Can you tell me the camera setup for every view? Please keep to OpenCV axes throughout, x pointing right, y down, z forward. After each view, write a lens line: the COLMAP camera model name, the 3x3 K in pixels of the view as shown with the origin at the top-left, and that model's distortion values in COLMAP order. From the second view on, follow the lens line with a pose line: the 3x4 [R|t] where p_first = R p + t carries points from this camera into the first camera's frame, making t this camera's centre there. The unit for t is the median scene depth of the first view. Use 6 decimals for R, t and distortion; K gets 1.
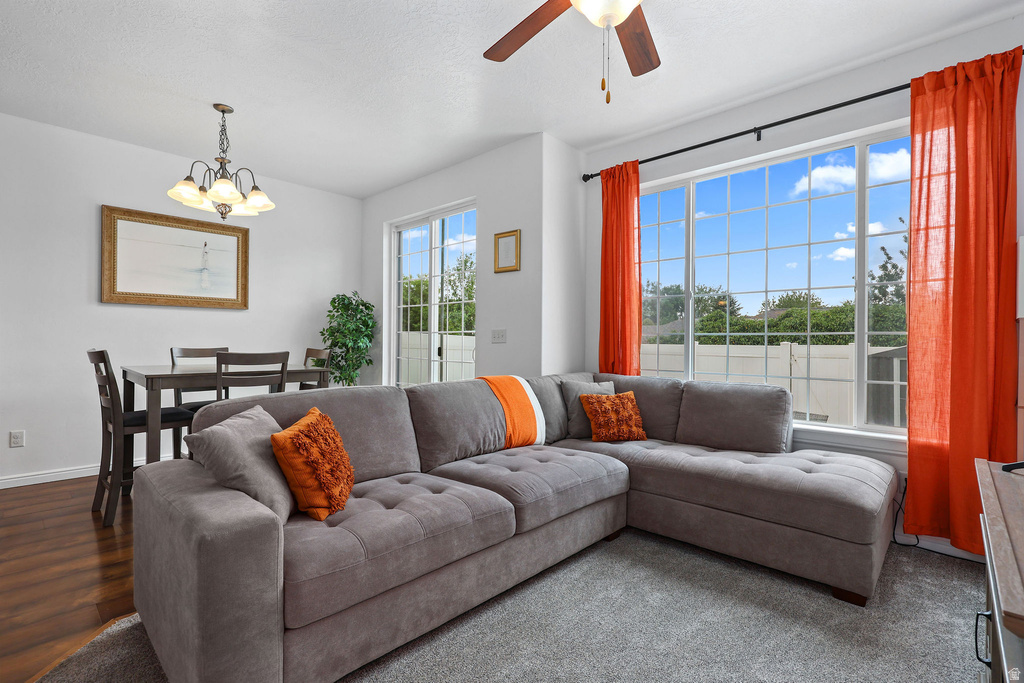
lens RADIAL K [[472.5, 0, 507.3], [0, 472.5, 340.3], [0, 0, 1]] dist [0.003152, 0.000129]
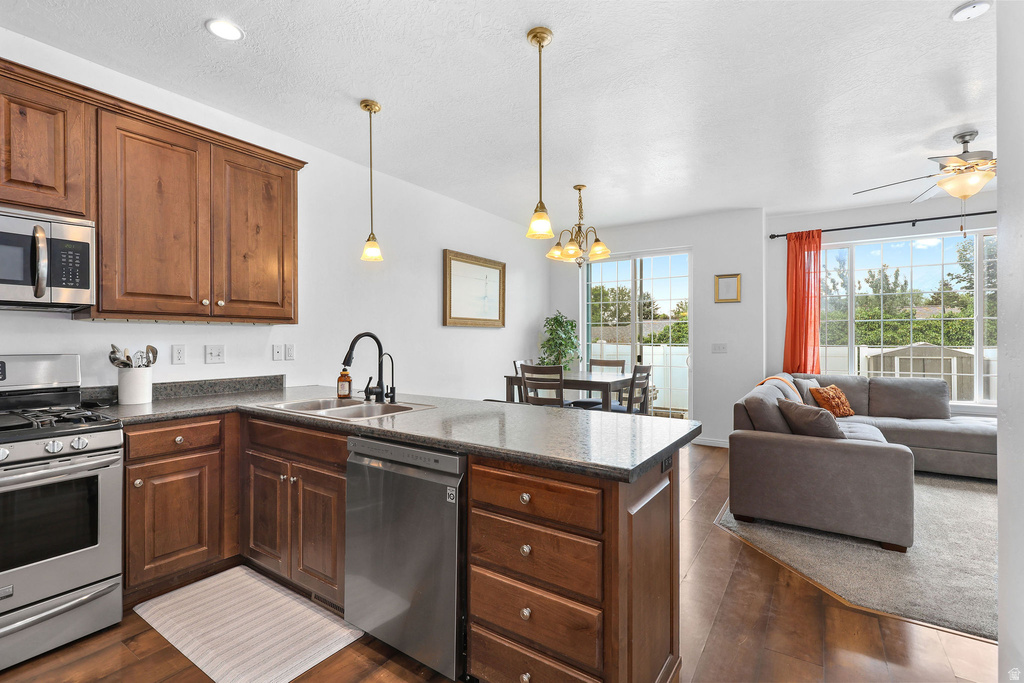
lens RADIAL K [[467.5, 0, 507.0], [0, 467.5, 339.4], [0, 0, 1]] dist [0.001257, -0.000090]
pose [[0.984638, -0.009063, 0.174372, -0.889556], [0.008493, 0.999956, 0.004011, -0.045785], [-0.174401, -0.002468, 0.984672, -0.259310]]
